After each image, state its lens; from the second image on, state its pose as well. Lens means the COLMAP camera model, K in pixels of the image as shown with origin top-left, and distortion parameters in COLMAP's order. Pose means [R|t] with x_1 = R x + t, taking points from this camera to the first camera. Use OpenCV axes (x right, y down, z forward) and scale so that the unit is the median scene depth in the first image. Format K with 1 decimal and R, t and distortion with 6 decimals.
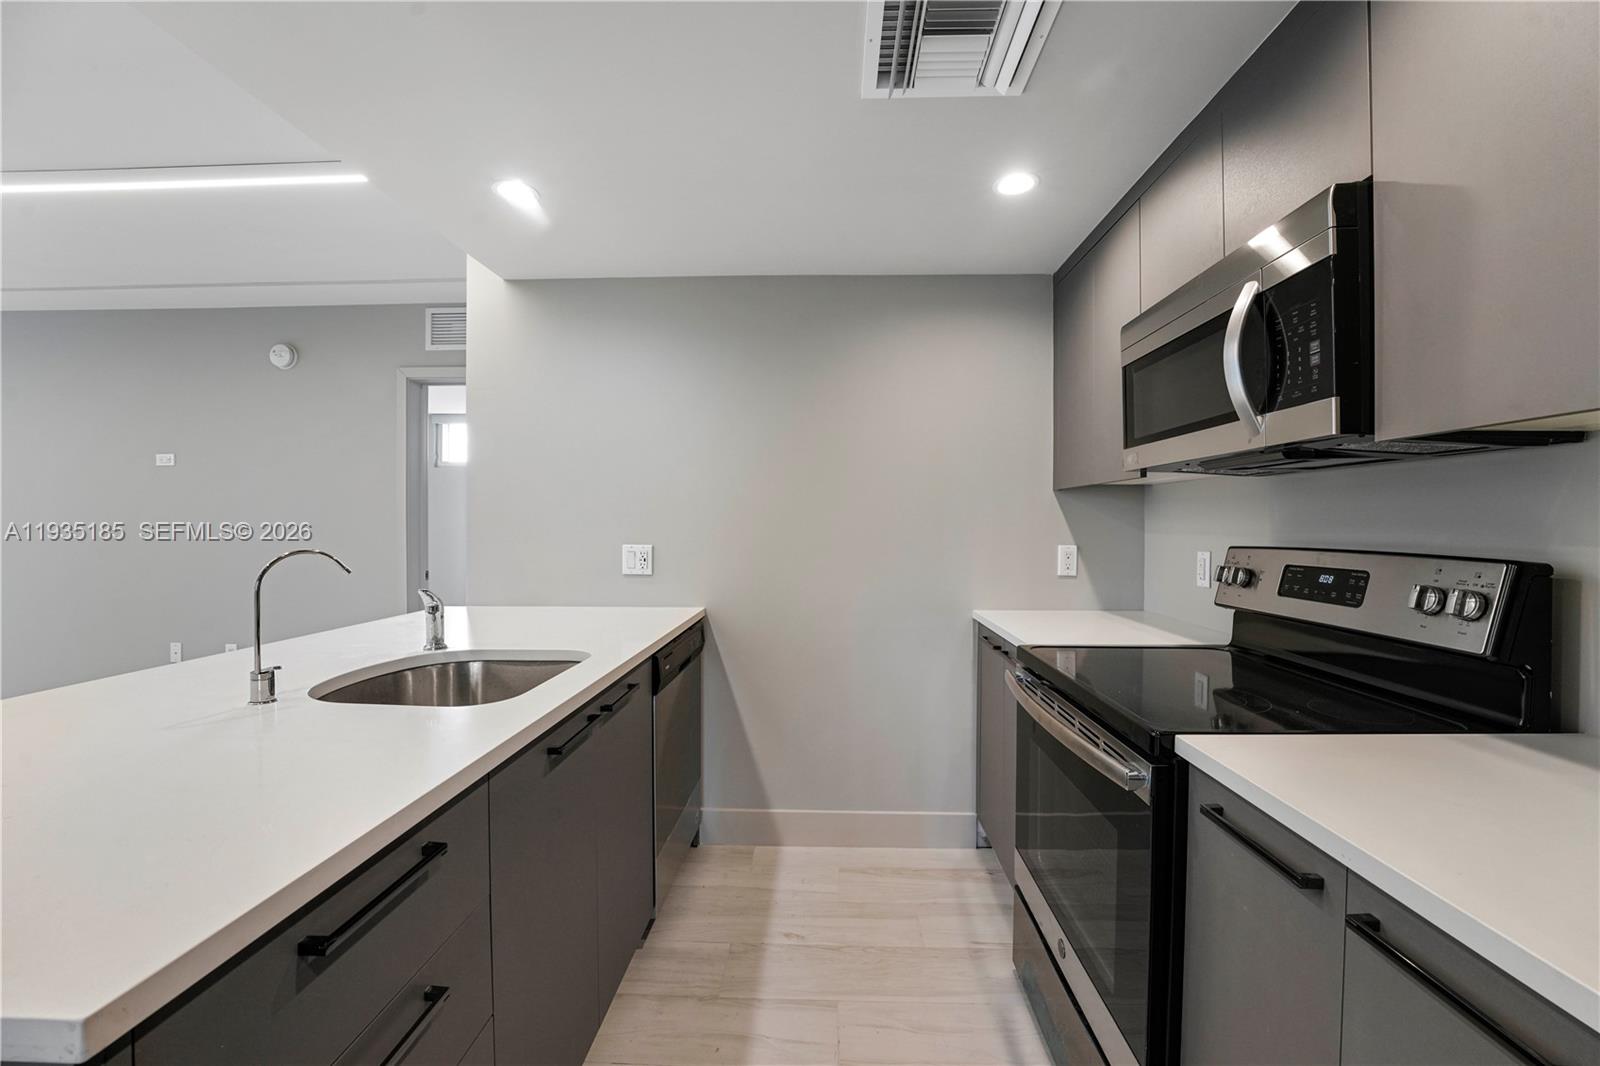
lens RADIAL K [[644.3, 0, 802.4], [0, 644.3, 531.0], [0, 0, 1]] dist [-0.018957, 0.000296]
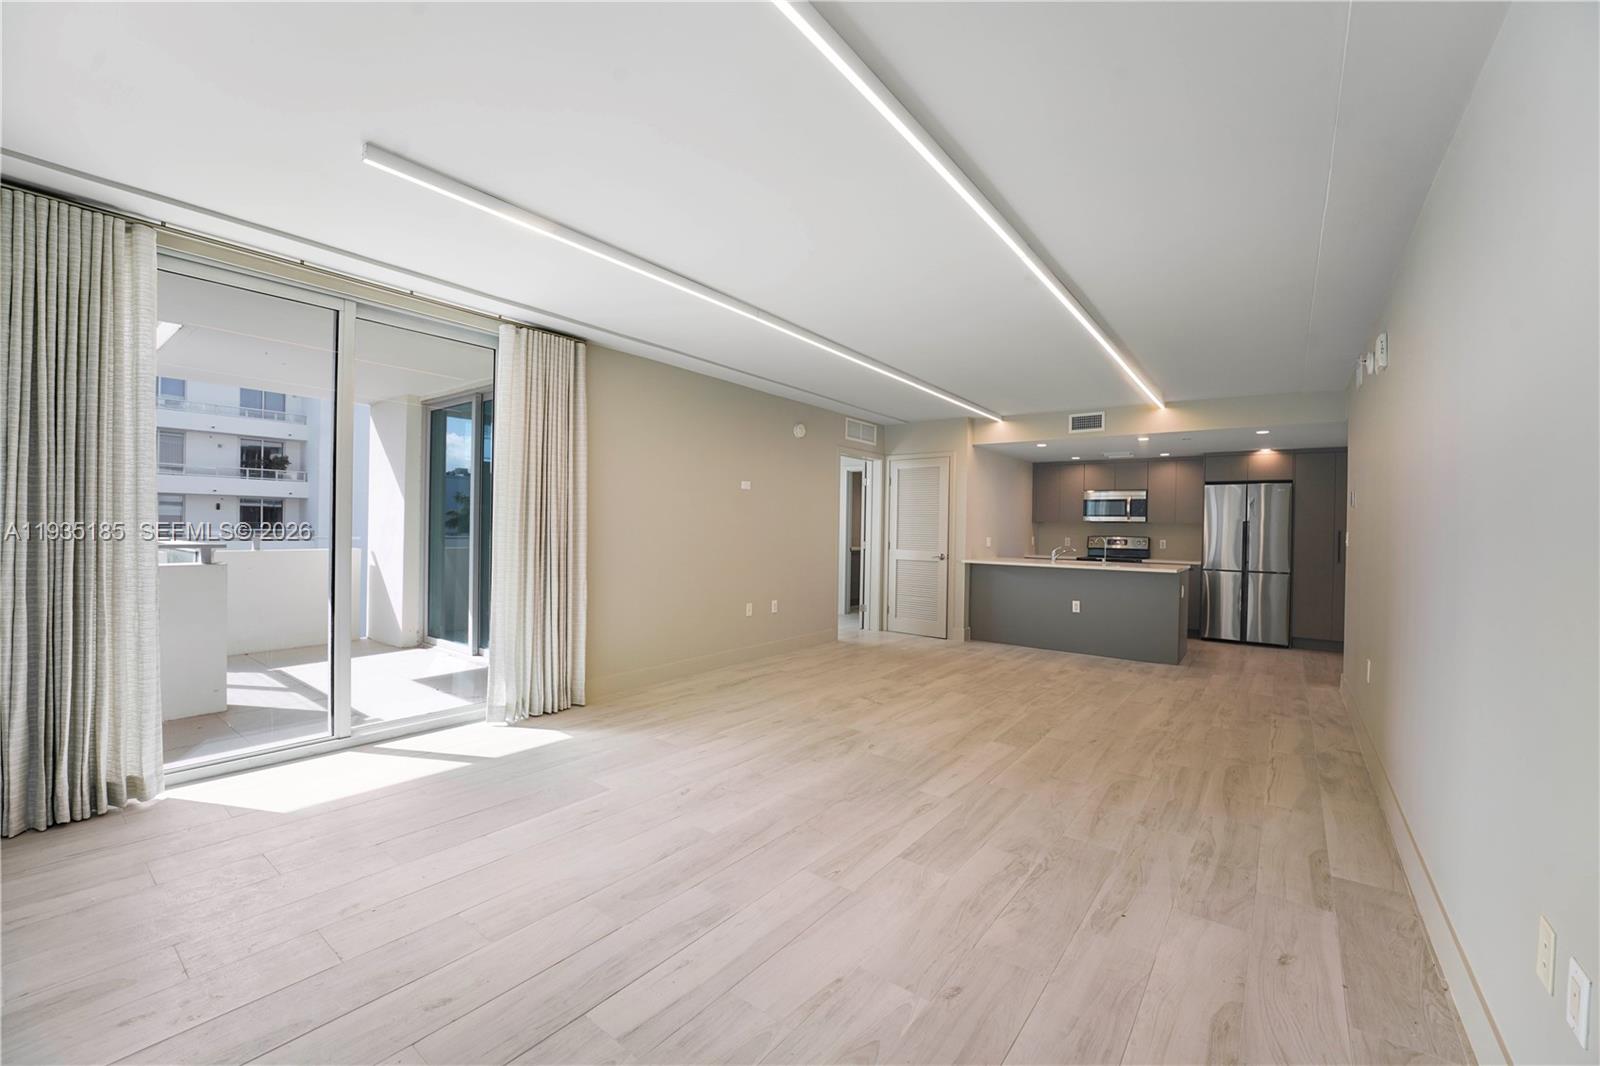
lens RADIAL K [[644.3, 0, 792.0], [0, 644.3, 534.6], [0, 0, 1]] dist [-0.018957, 0.000296]
pose [[0.574141, 0.001683, 0.818755, -4.266269], [-0.004275, 0.999990, 0.000943, 0.014152], [-0.818745, -0.004042, 0.574143, 0.010441]]
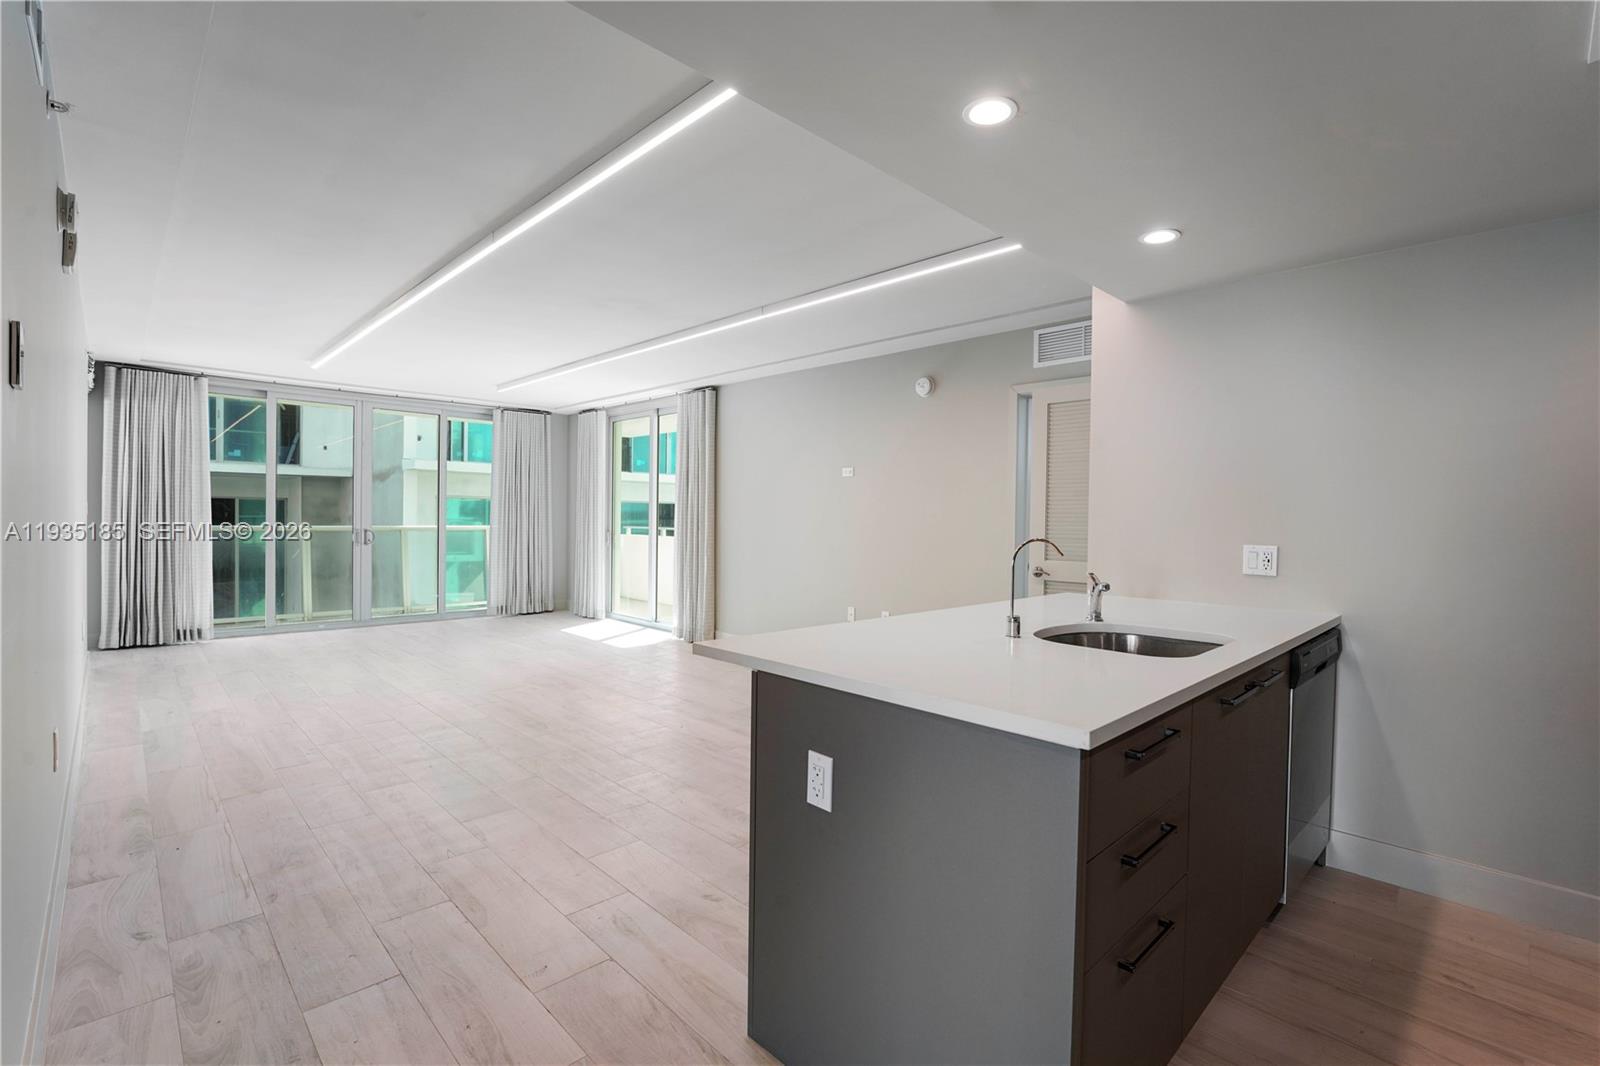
lens RADIAL K [[720.9, 0, 811.6], [0, 720.9, 530.3], [0, 0, 1]] dist [-0.015956, 0.001525]
pose [[0.736337, 0.020186, -0.676314, -0.023312], [-0.020650, 0.999760, 0.007357, 0.005404], [0.676300, 0.008548, 0.736577, -0.371911]]
